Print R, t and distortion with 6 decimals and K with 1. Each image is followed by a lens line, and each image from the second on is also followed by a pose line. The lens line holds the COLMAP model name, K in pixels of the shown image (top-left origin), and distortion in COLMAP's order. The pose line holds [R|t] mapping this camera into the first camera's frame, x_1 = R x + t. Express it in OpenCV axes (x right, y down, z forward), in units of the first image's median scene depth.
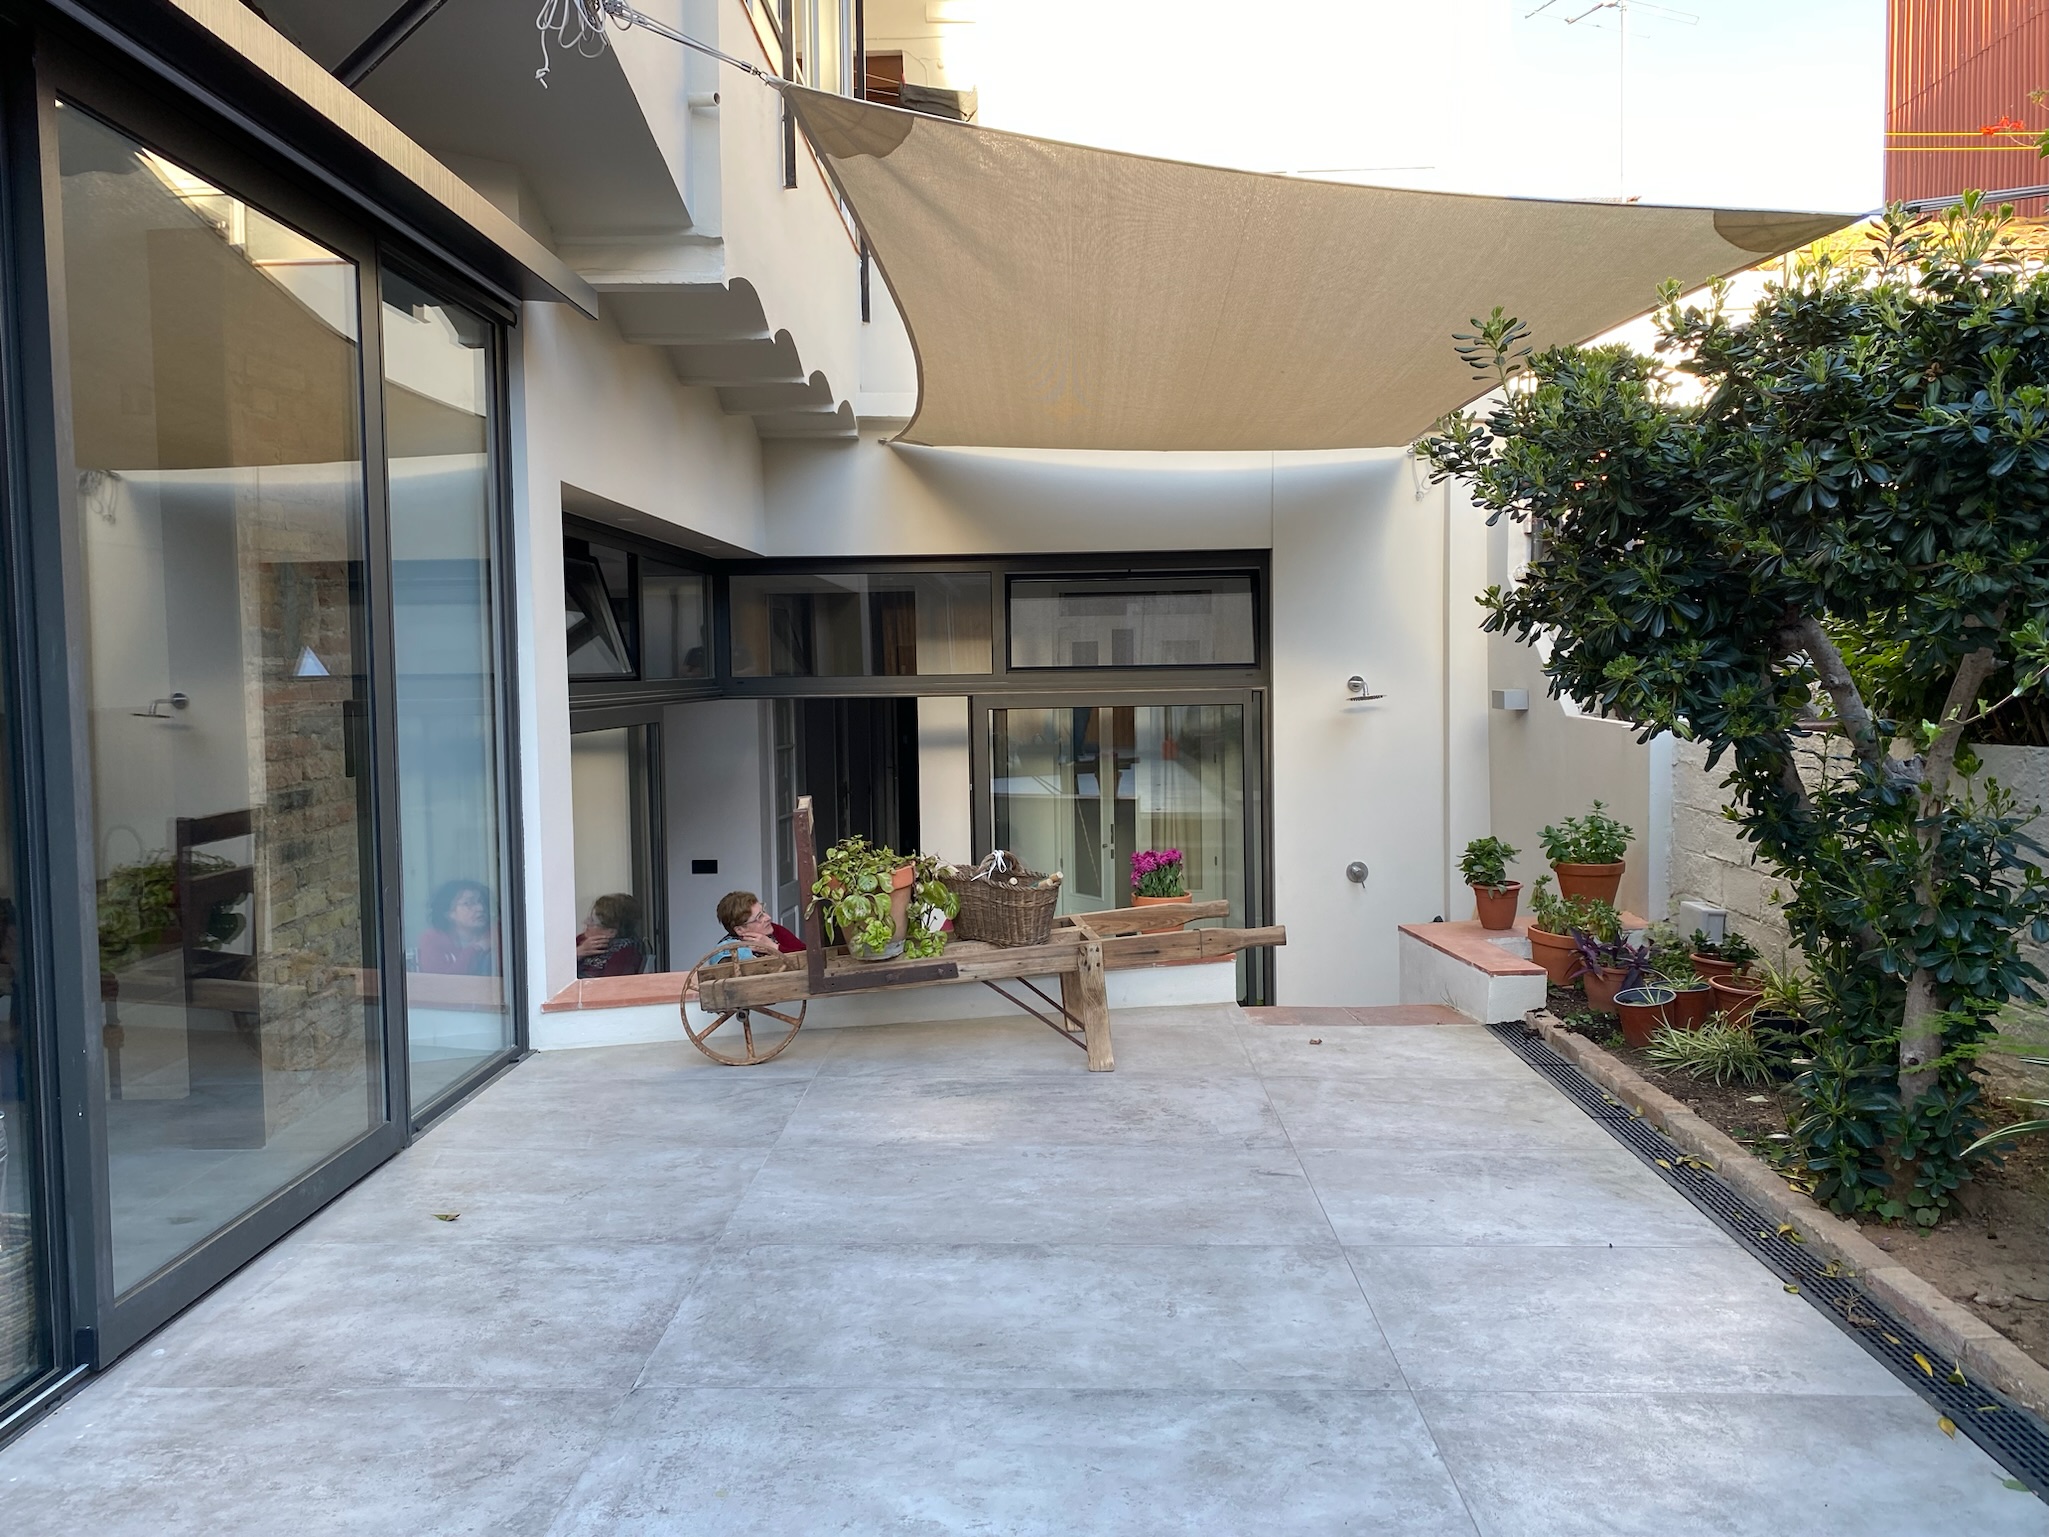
lens RADIAL K [[1539.9, 0, 1024.5], [0, 1539.9, 768.5], [0, 0, 1]] dist [-0.000233, 0.000762]
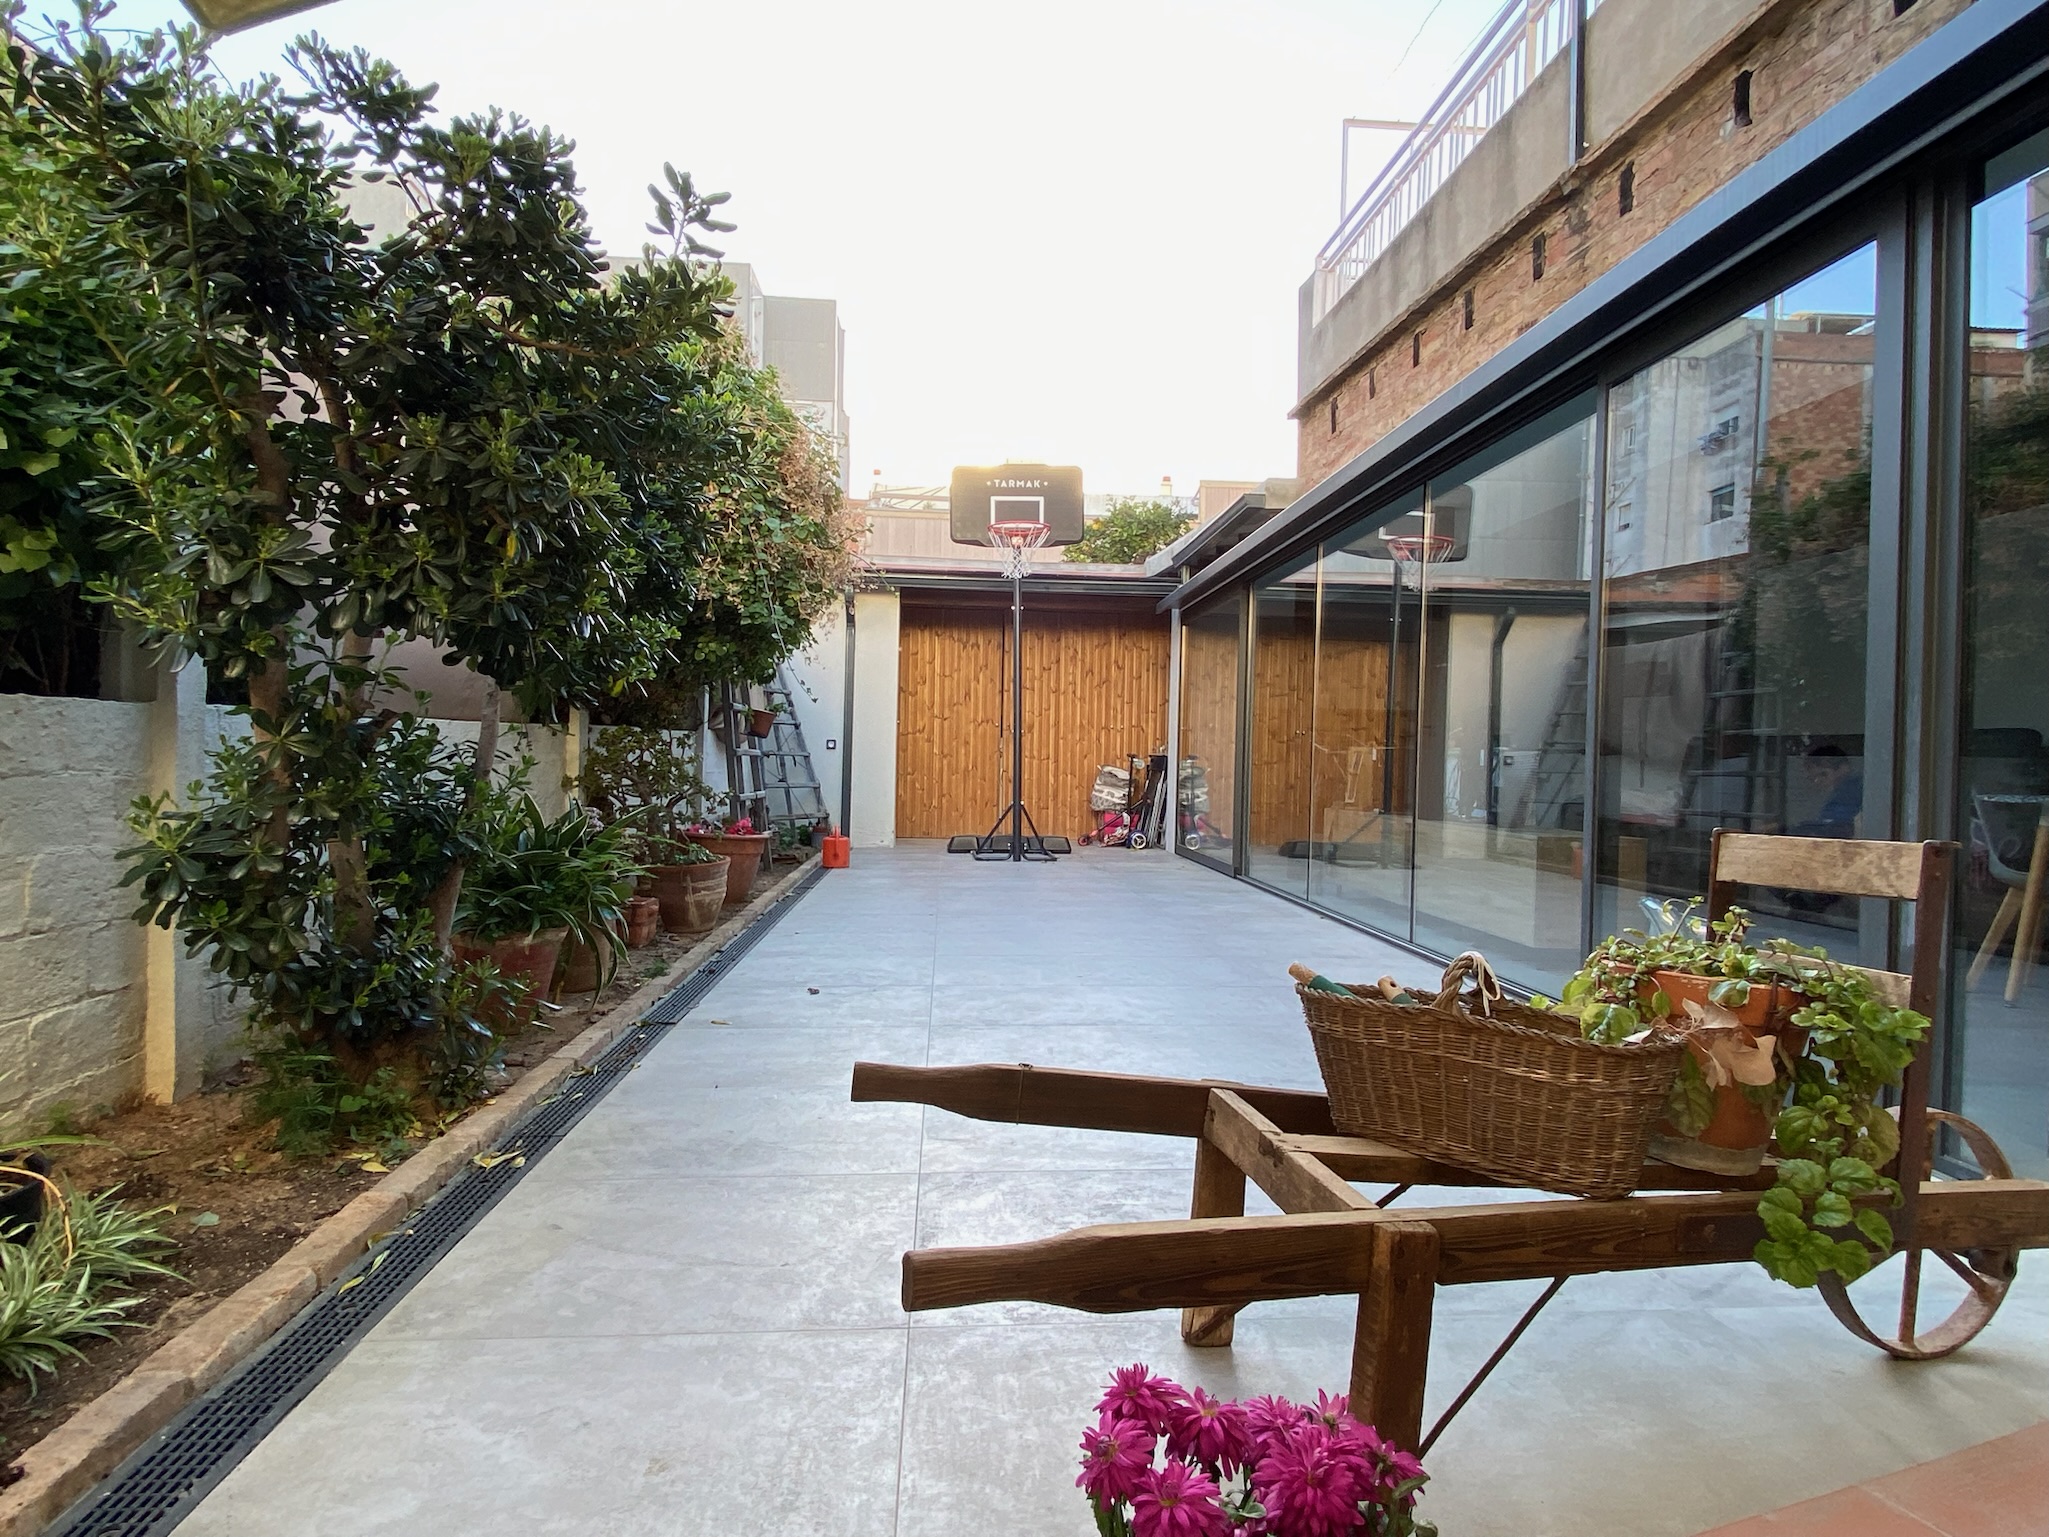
lens RADIAL K [[1146.0, 0, 1024.5], [0, 1146.0, 768.5], [0, 0, 1]] dist [-0.001640, -0.001326]
pose [[-0.994944, -0.007004, -0.100188, 0.236330], [-0.014224, 0.997337, 0.071528, -0.033392], [0.099420, 0.072592, -0.992394, 2.117892]]
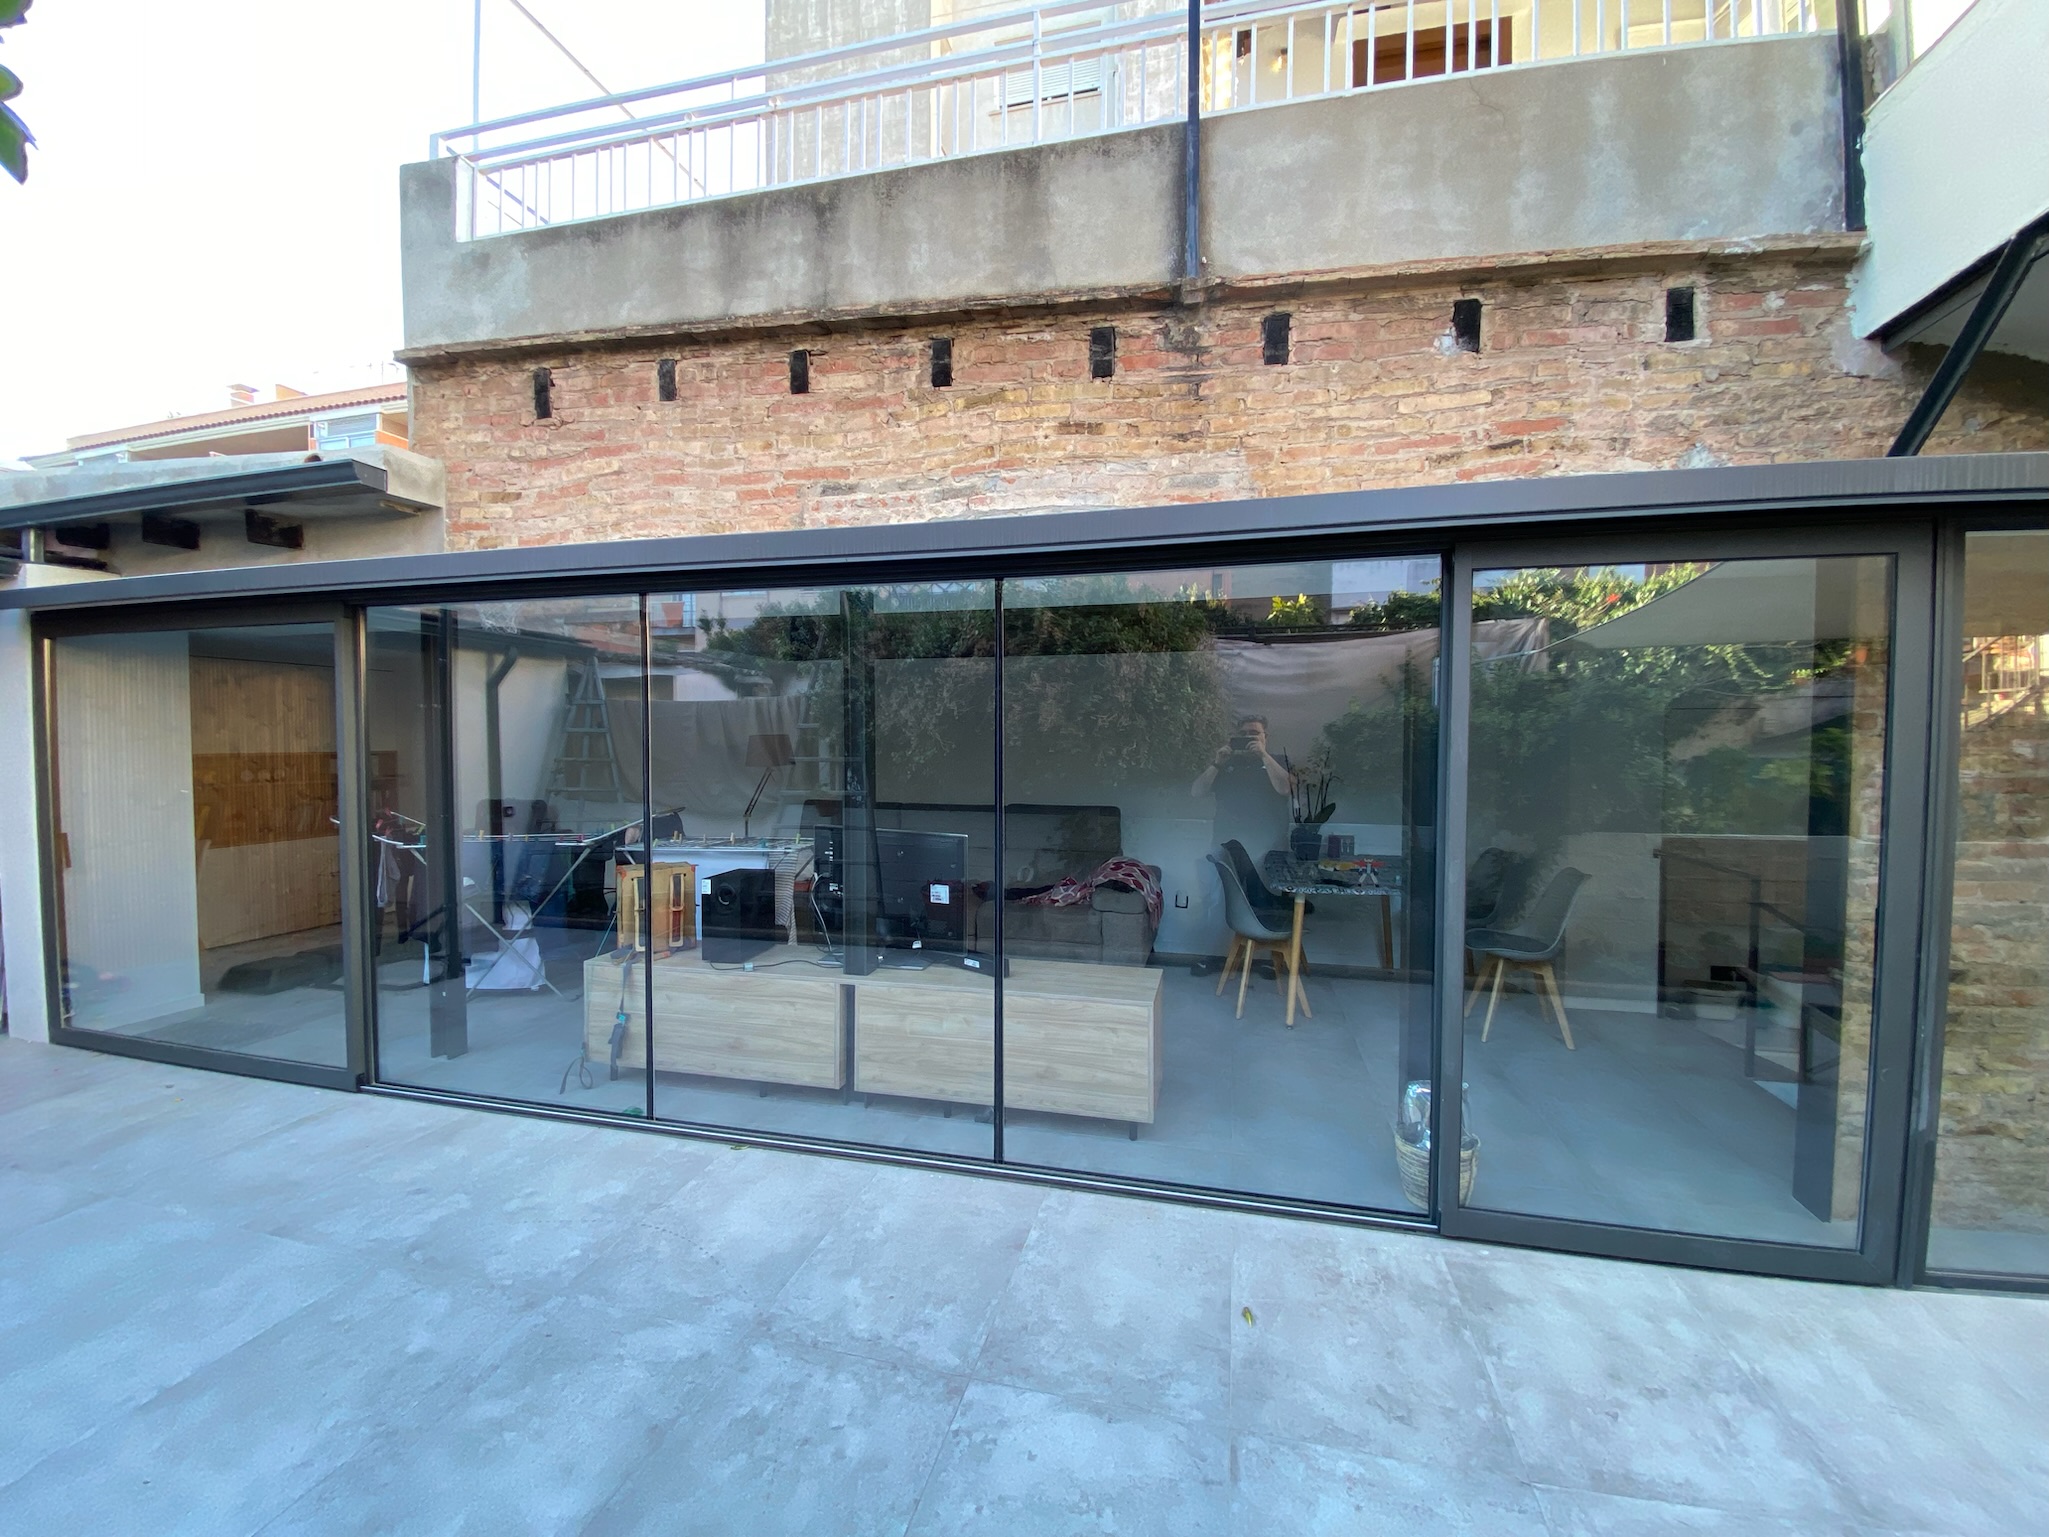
lens RADIAL K [[825.4, 0, 1024.5], [0, 825.4, 768.5], [0, 0, 1]] dist [0.018991, -0.015553]
pose [[-0.208993, 0.046735, -0.976800, 0.433048], [-0.060979, 0.996291, 0.060714, -0.192368], [0.976014, 0.072253, -0.205368, 0.596746]]
